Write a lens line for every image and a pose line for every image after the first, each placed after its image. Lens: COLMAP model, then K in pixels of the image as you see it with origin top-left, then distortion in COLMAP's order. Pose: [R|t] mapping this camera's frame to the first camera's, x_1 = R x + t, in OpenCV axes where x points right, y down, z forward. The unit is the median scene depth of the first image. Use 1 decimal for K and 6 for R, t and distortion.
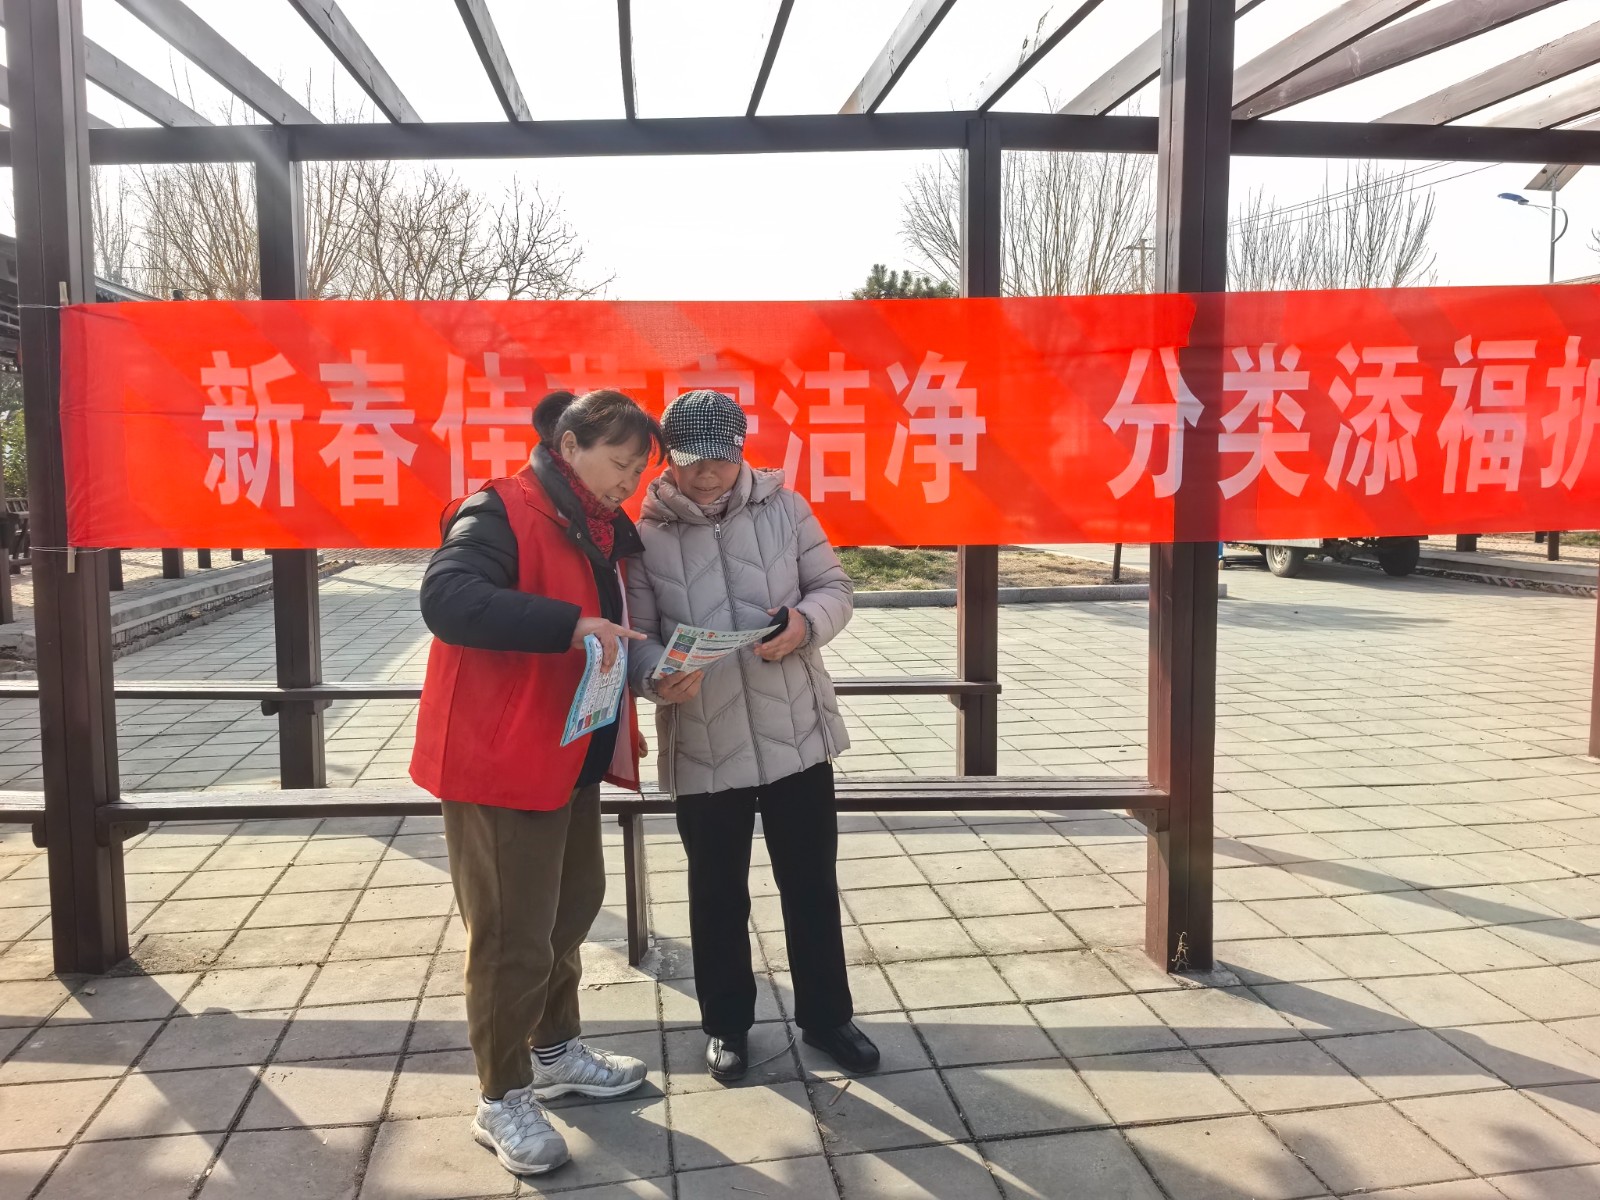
lens RADIAL K [[1384.5, 0, 800.0], [0, 1384.5, 600.0], [0, 0, 1]] dist [0.084792, -0.112116]
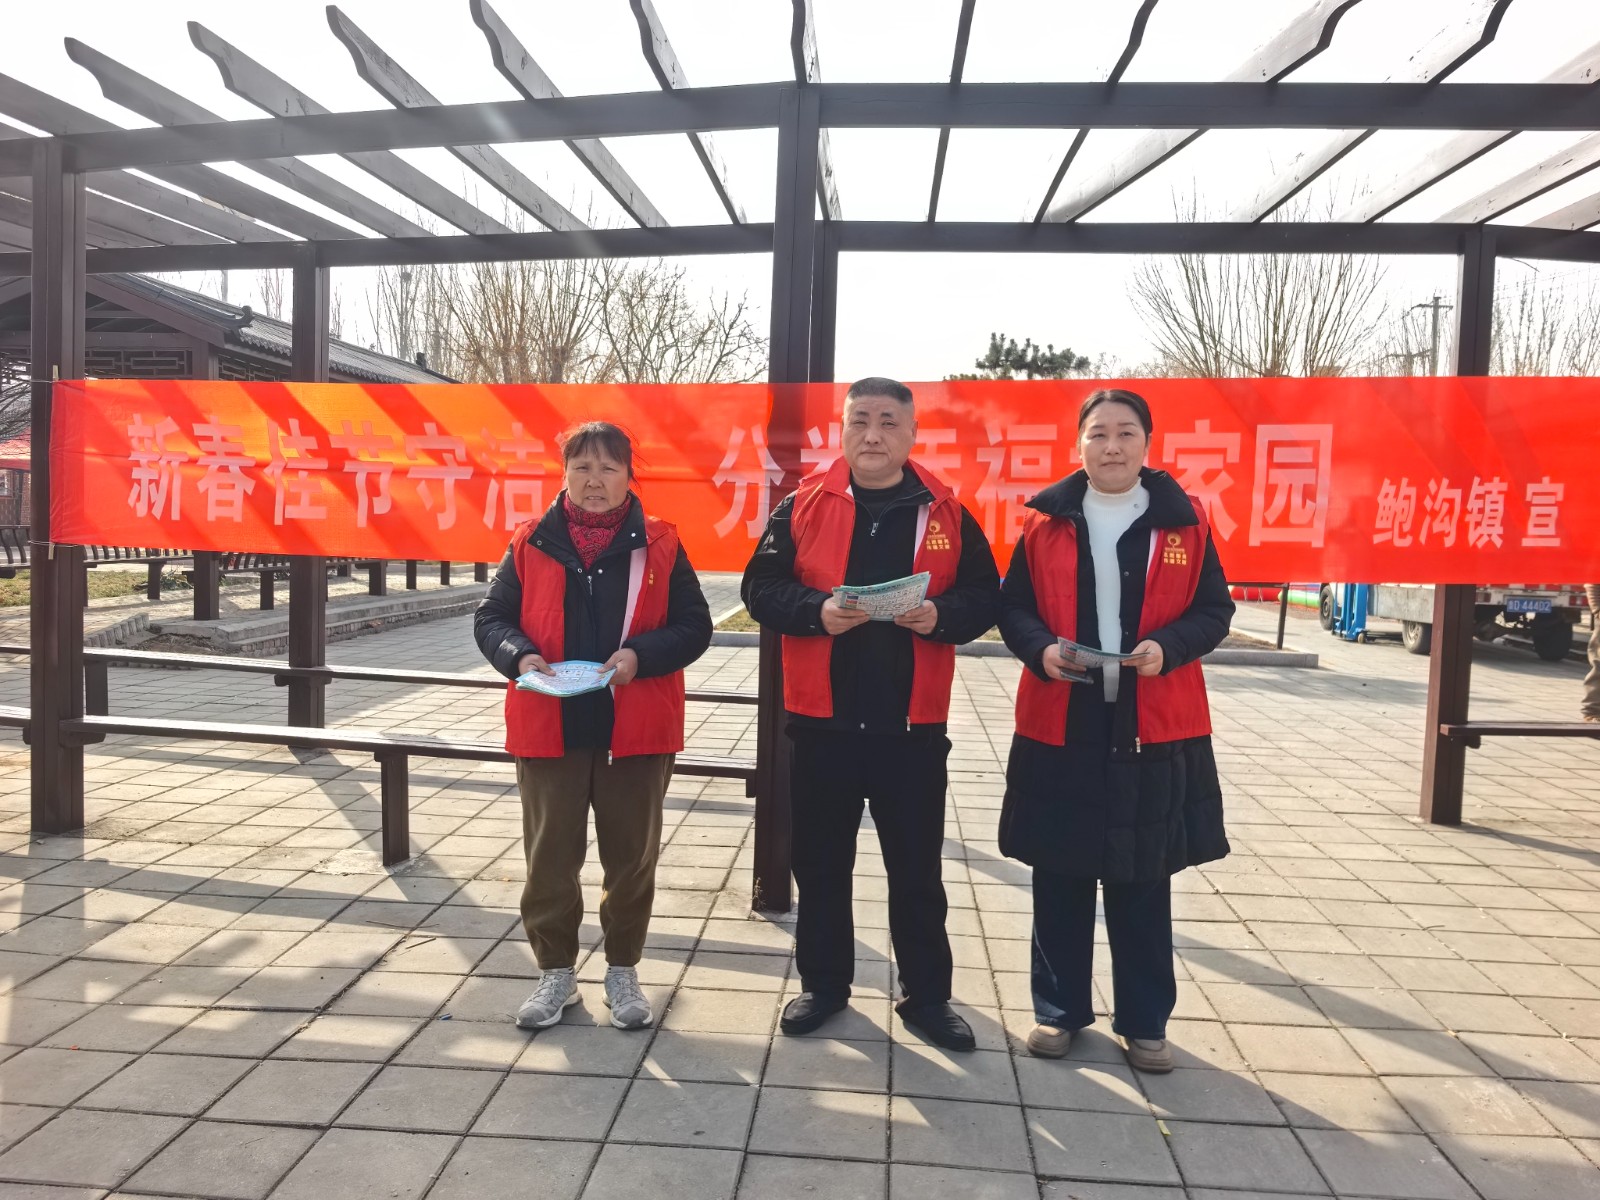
lens RADIAL K [[1384.5, 0, 800.0], [0, 1384.5, 600.0], [0, 0, 1]] dist [0.084792, -0.112116]
pose [[0.963519, 0.051651, -0.262608, 0.652251], [-0.065770, 0.996808, -0.045258, 0.040238], [0.259433, 0.060878, 0.963841, -0.241675]]
